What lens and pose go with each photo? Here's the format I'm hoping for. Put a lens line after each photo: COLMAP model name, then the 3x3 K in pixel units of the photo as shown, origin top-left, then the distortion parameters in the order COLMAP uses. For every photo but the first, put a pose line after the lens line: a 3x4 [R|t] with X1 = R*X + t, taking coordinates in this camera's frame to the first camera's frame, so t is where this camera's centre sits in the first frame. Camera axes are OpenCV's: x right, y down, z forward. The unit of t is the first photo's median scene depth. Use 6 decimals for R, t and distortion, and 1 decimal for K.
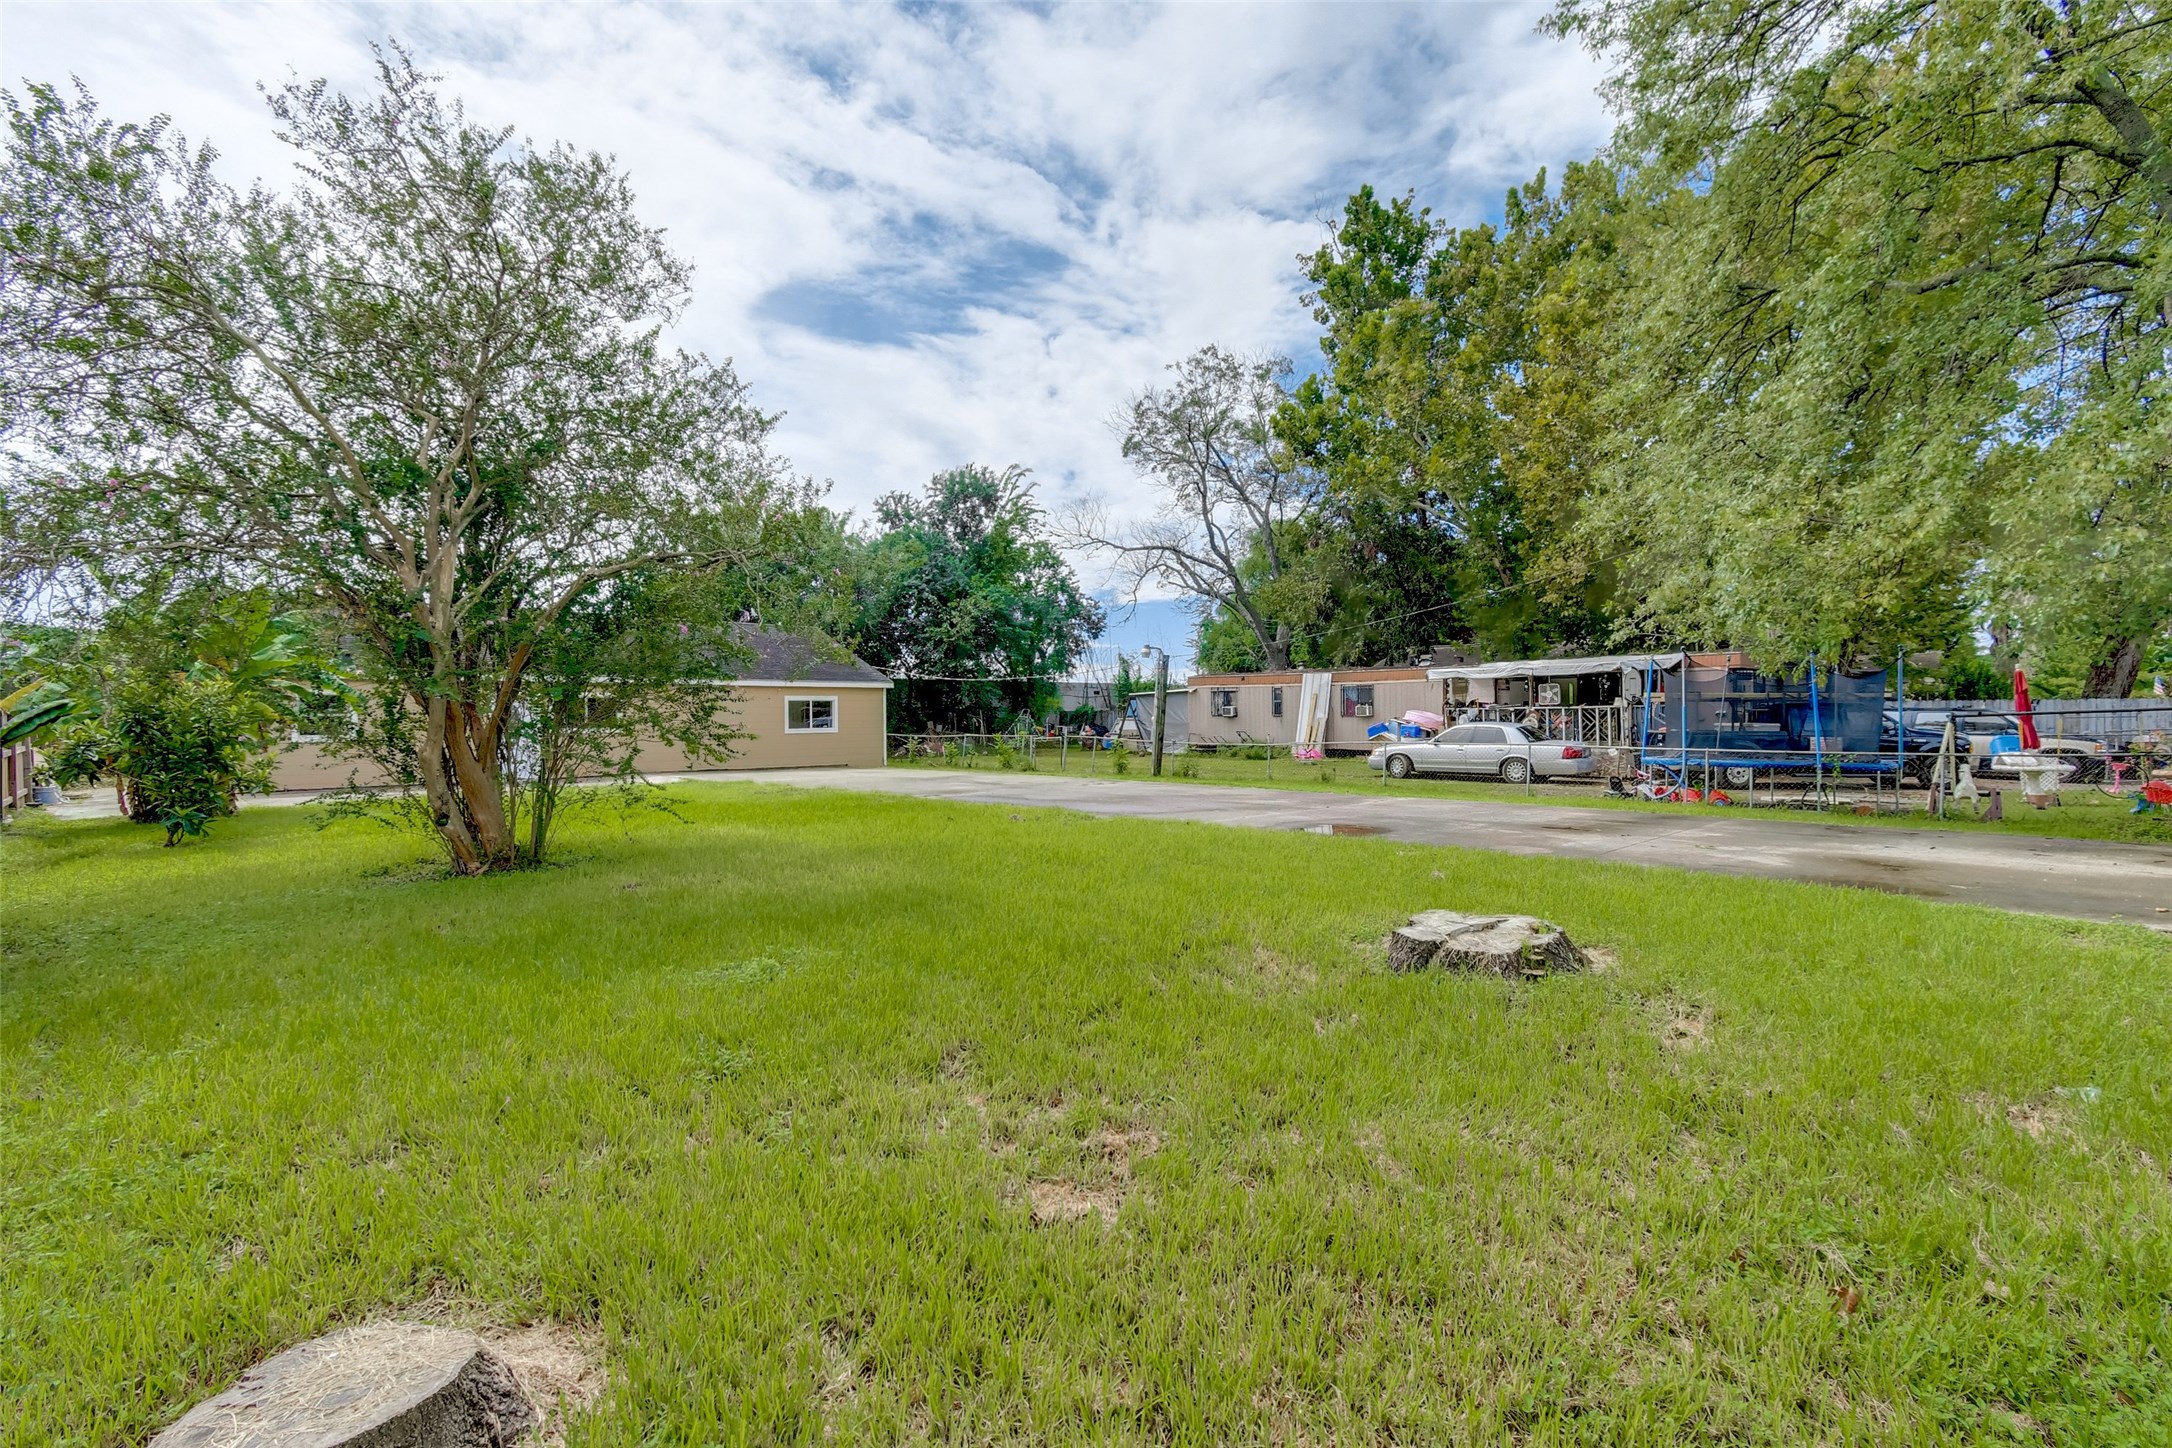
lens RADIAL K [[971.5, 0, 1088.5], [0, 971.5, 732.9], [0, 0, 1]] dist [-0.001581, -0.000341]
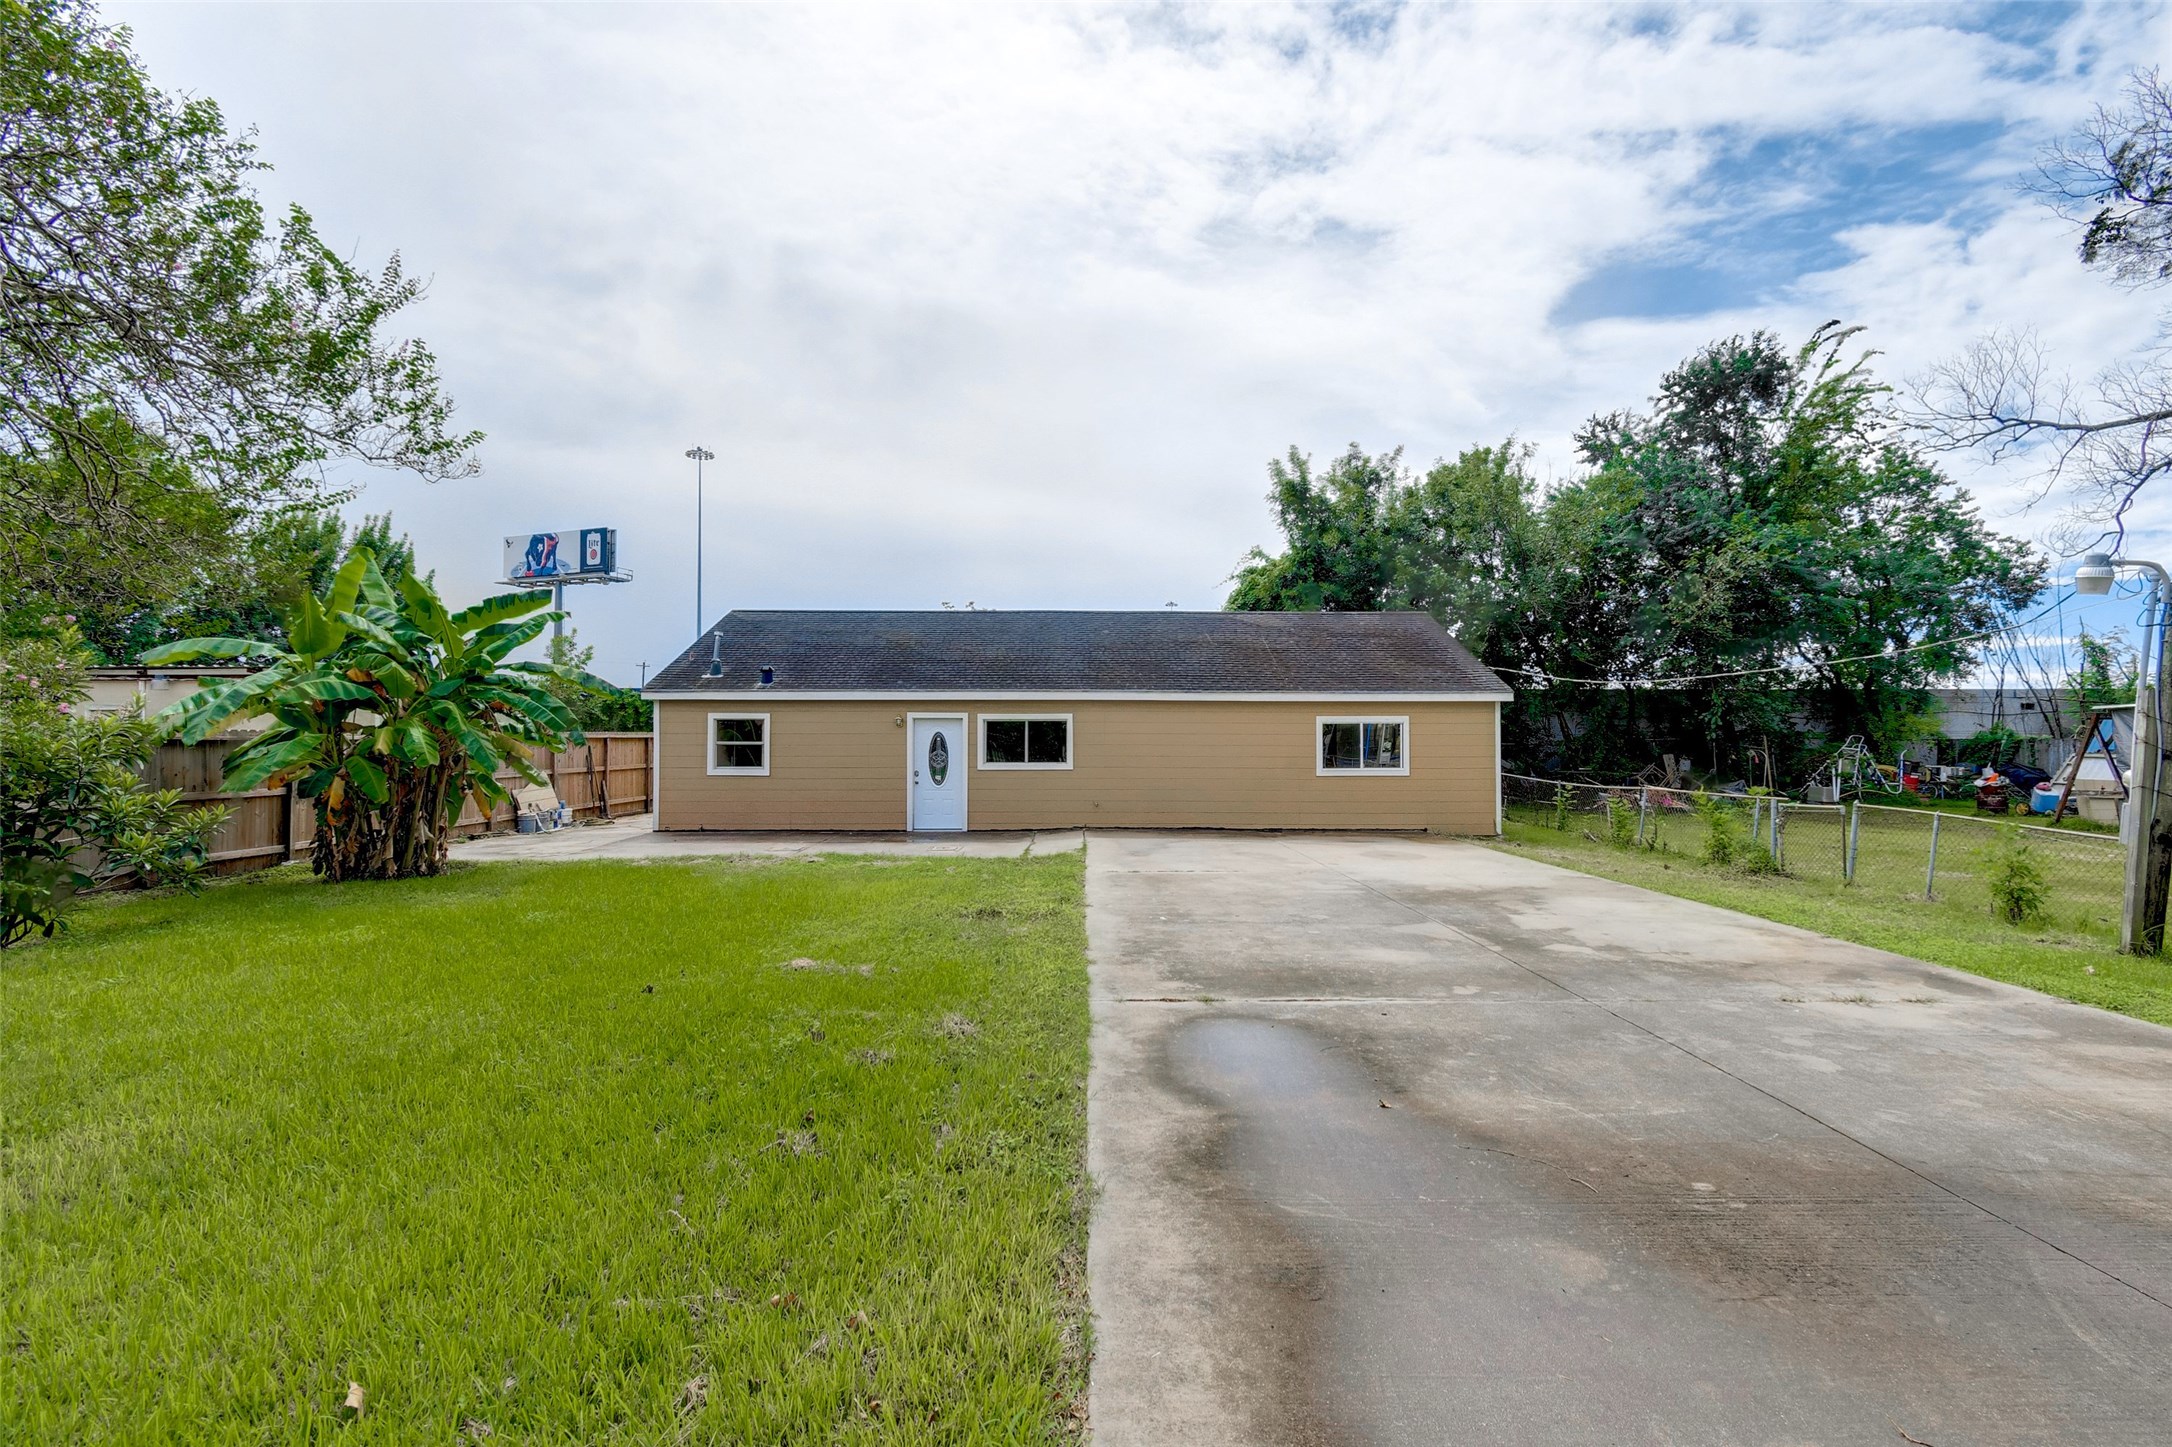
lens RADIAL K [[1052.3, 0, 1086.0], [0, 1052.3, 723.5], [0, 0, 1]] dist [0.001126, -0.000597]
pose [[0.739711, -0.009339, -0.672860, 0.017737], [-0.015115, 0.999421, -0.030489, -0.005670], [0.672755, 0.032723, 0.739141, 0.216718]]
